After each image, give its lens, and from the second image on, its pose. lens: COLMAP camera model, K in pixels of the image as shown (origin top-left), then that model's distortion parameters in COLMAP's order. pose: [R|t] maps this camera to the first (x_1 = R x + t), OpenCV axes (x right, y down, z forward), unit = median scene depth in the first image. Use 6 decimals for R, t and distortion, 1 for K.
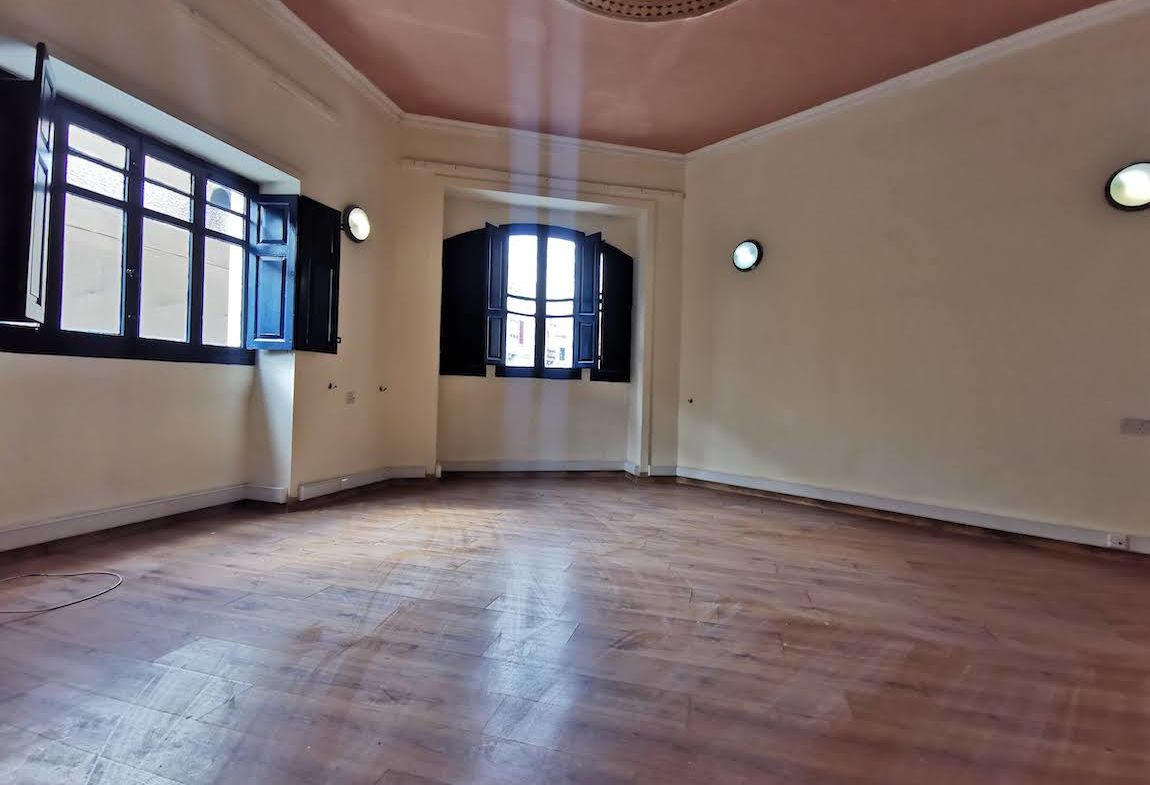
lens RADIAL K [[532.3, 0, 573.1], [0, 532.3, 390.5], [0, 0, 1]] dist [0.005420, 0.001410]
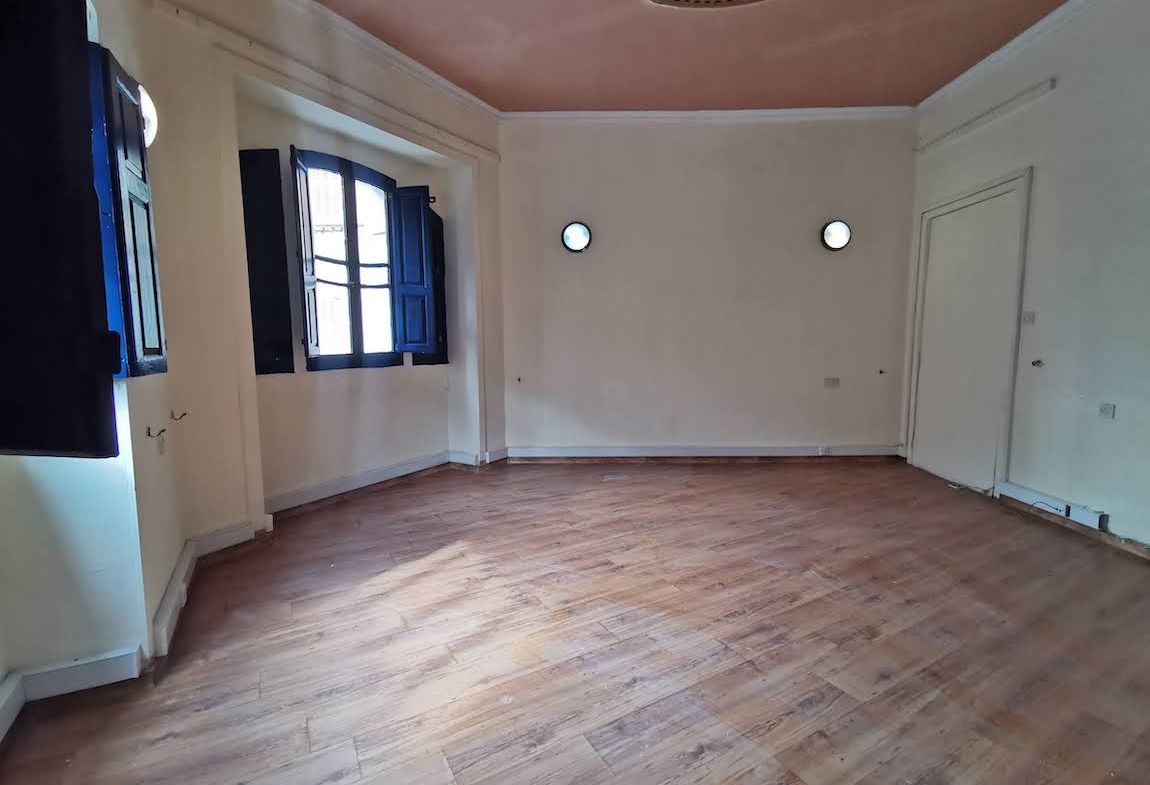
lens RADIAL K [[532.3, 0, 565.5], [0, 532.3, 394.8], [0, 0, 1]] dist [0.005420, 0.001410]
pose [[0.693568, -0.113570, 0.711383, -0.427219], [0.027338, 0.990933, 0.131545, -0.080978], [-0.719872, -0.071788, 0.690384, 0.261128]]
